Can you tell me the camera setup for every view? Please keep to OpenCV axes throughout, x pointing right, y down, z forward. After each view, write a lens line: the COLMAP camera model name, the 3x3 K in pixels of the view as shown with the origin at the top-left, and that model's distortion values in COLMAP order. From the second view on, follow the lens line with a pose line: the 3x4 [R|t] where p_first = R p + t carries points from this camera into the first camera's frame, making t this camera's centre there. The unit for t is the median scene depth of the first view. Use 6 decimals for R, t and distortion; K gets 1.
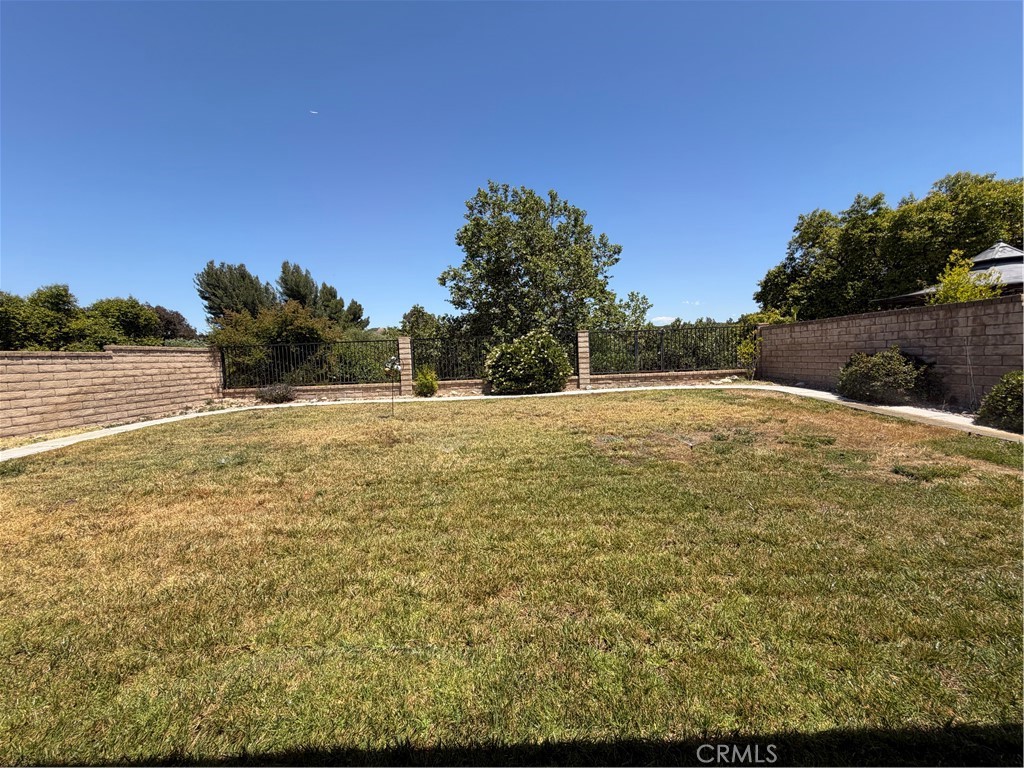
lens RADIAL K [[409.7, 0, 514.4], [0, 409.7, 386.6], [0, 0, 1]] dist [0.001646, -0.000186]
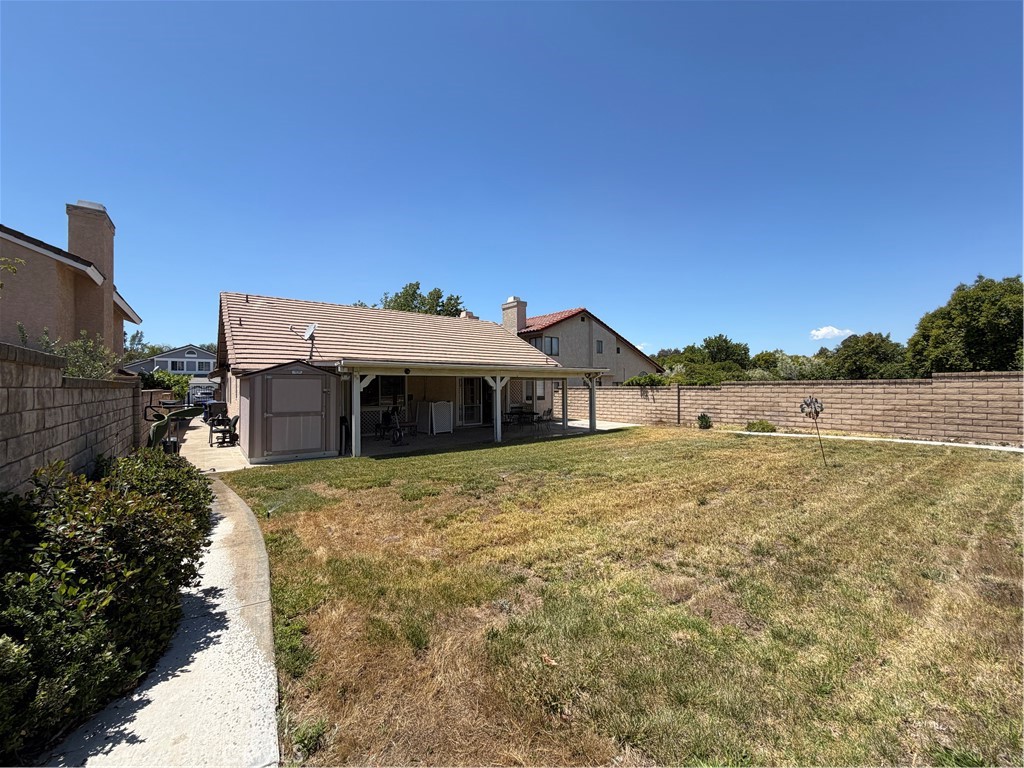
lens RADIAL K [[409.7, 0, 511.9], [0, 409.7, 384.0], [0, 0, 1]] dist [0.001646, -0.000186]
pose [[-0.788358, 0.040225, -0.613901, 1.108952], [-0.006977, 0.997211, 0.074301, -0.233913], [0.615178, 0.062858, -0.785879, 1.860889]]
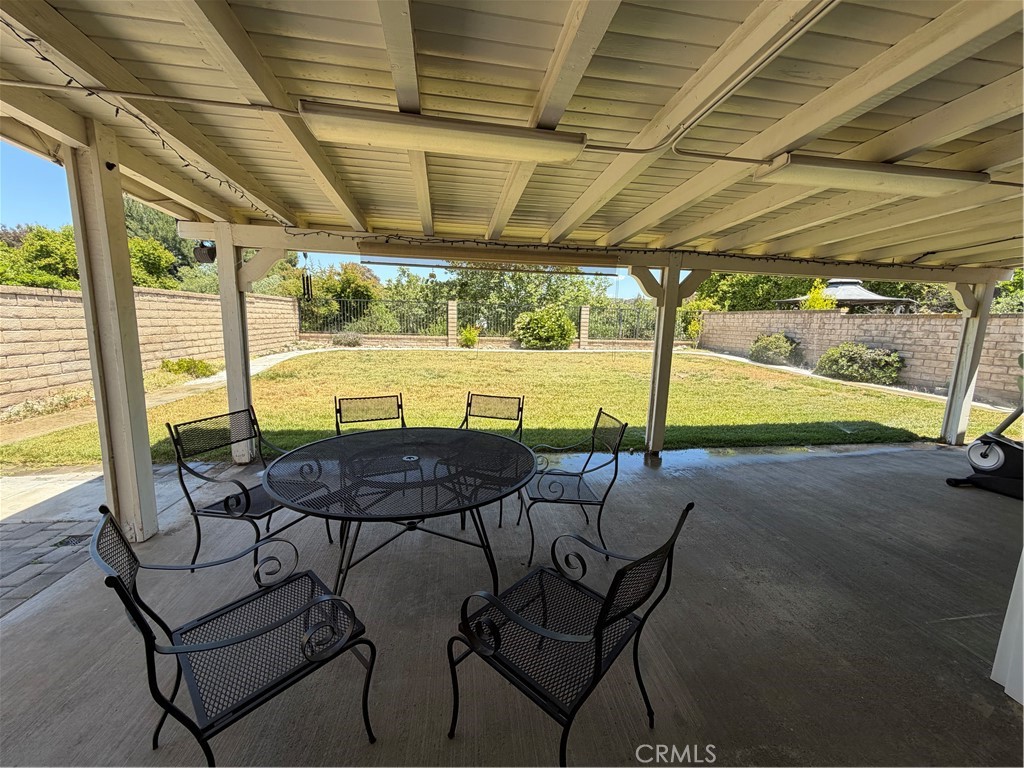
lens RADIAL K [[409.7, 0, 514.2], [0, 409.7, 383.4], [0, 0, 1]] dist [0.001646, -0.000186]
pose [[0.984704, 0.041013, 0.169338, -0.290855], [-0.054293, 0.995738, 0.074554, 0.031143], [-0.165558, -0.082608, 0.982734, -0.329526]]
